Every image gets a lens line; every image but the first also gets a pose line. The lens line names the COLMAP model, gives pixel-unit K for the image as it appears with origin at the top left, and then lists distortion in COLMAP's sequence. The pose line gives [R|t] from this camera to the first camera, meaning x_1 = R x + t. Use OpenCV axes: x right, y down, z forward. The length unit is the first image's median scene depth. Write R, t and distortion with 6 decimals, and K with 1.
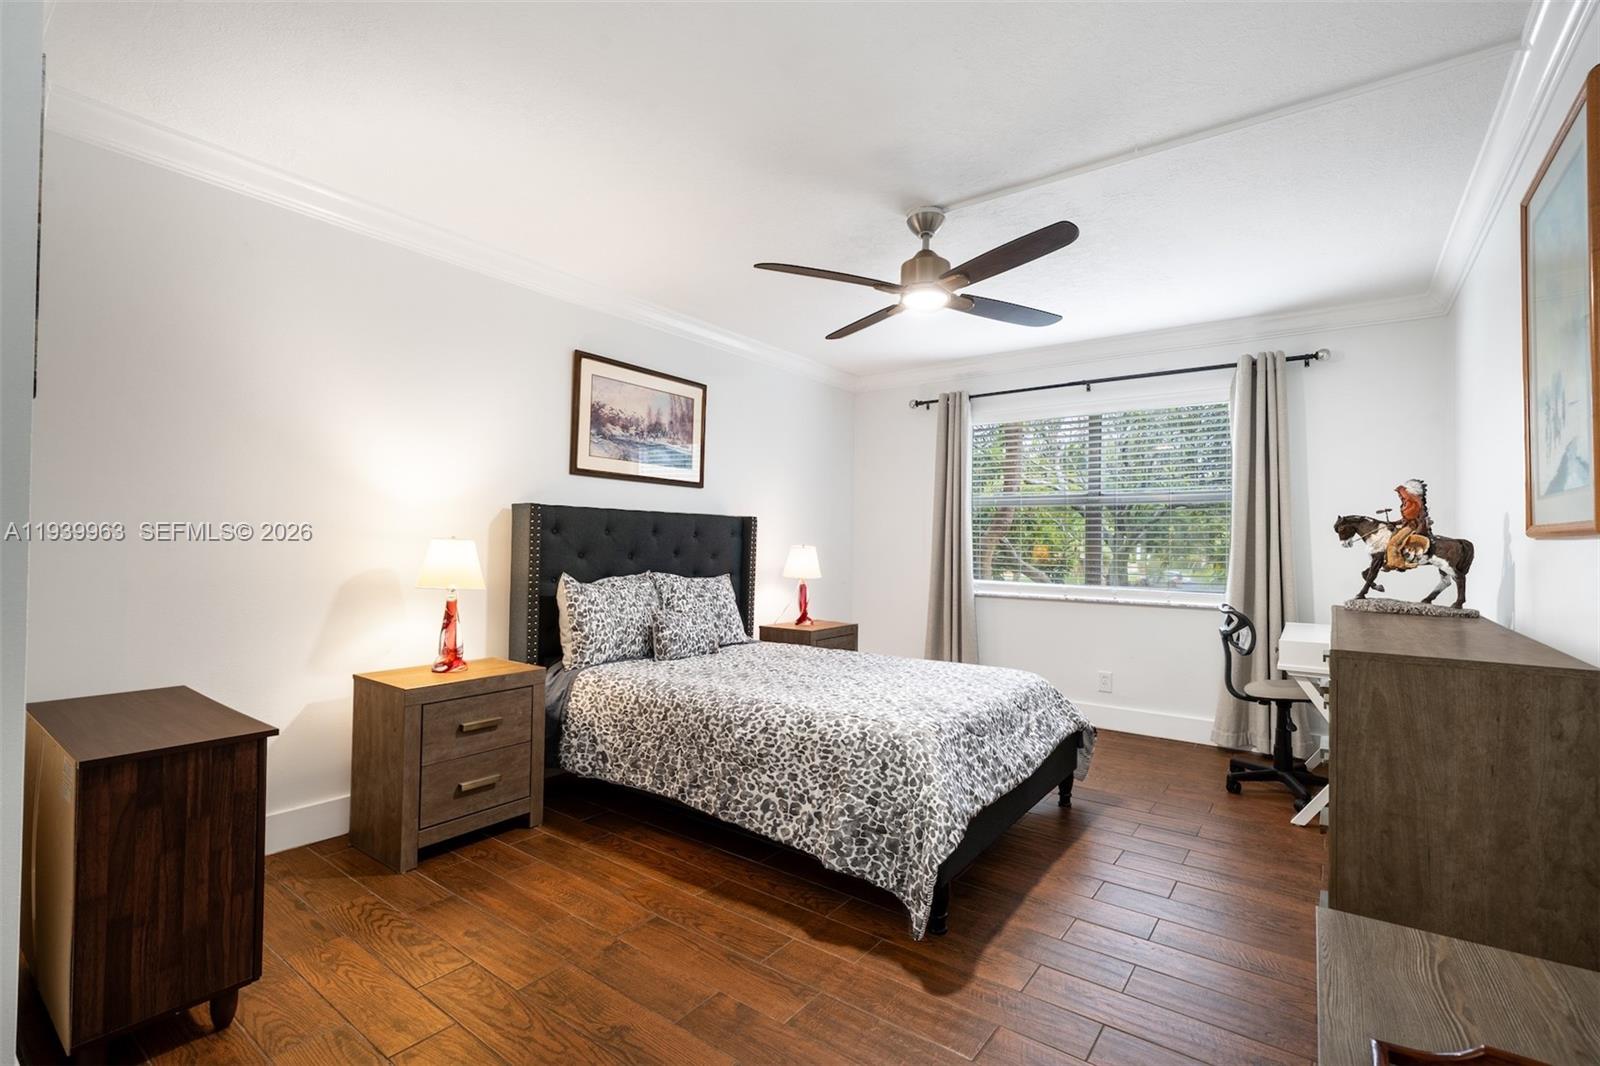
lens RADIAL K [[728.1, 0, 796.5], [0, 728.1, 532.7], [0, 0, 1]] dist [-0.002943, 0.000172]
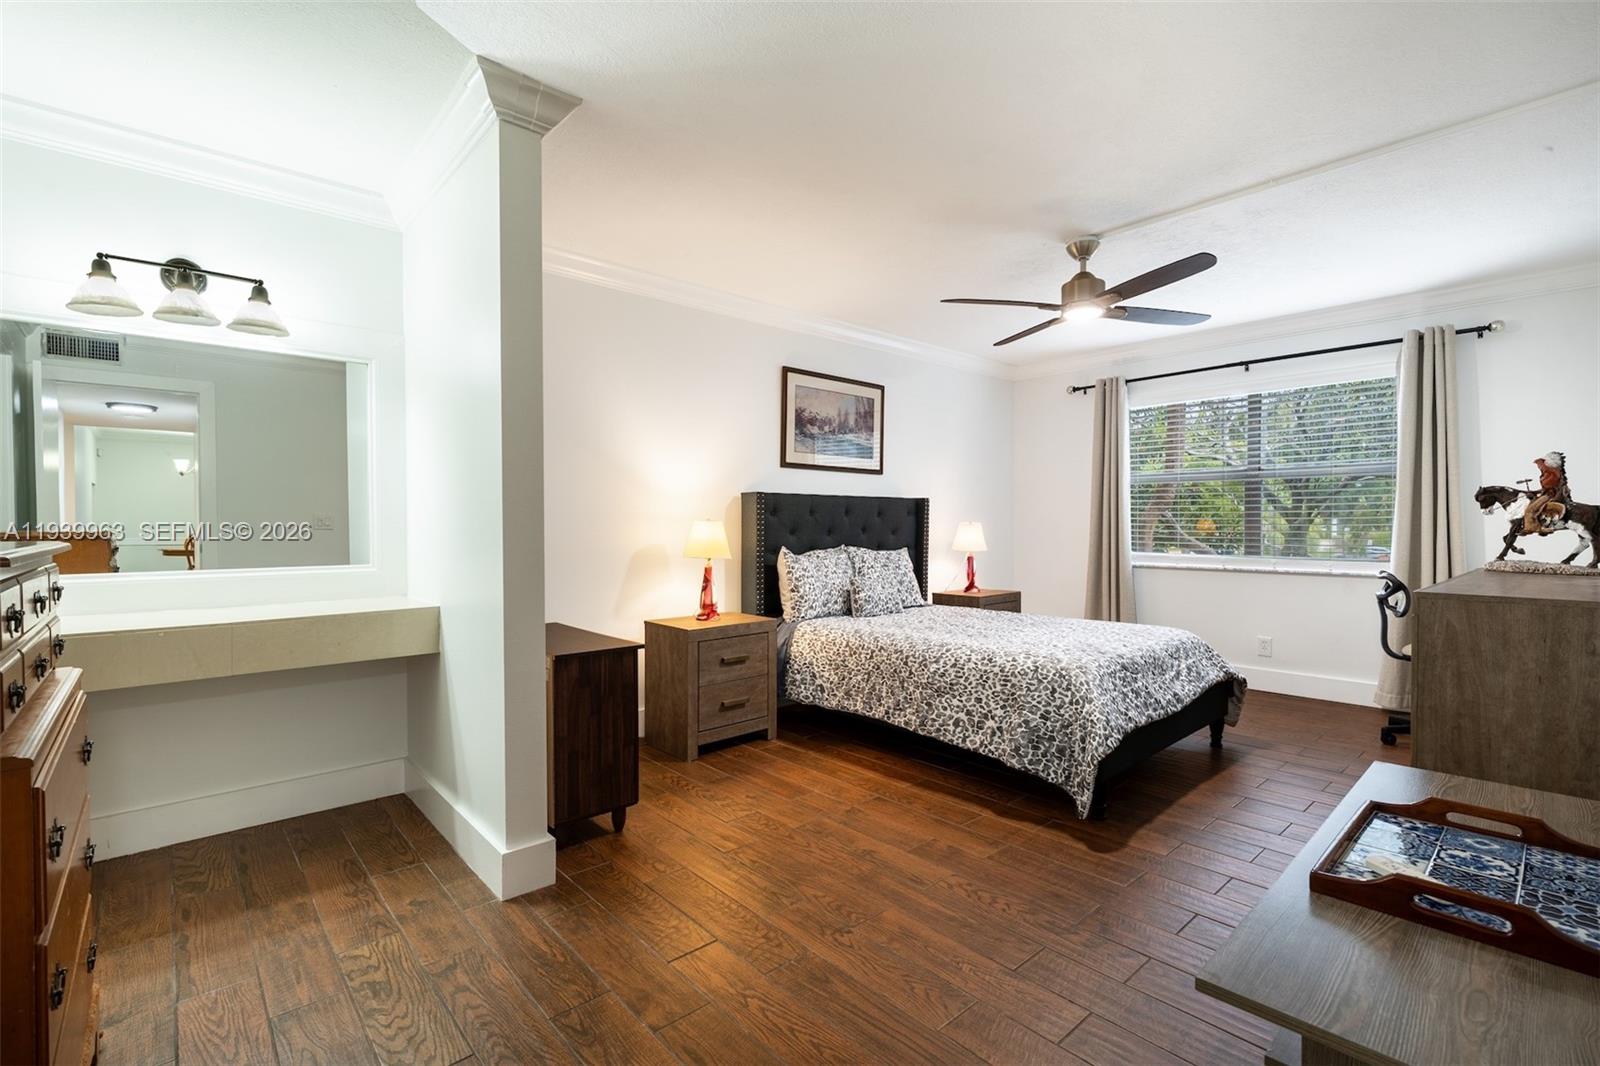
lens RADIAL K [[728.1, 0, 796.5], [0, 728.1, 532.7], [0, 0, 1]] dist [-0.002943, 0.000172]
pose [[0.980216, -0.013323, -0.197481, -0.057513], [0.018638, 0.999512, 0.025076, -0.000066], [0.197050, -0.028261, 0.979986, -0.294990]]
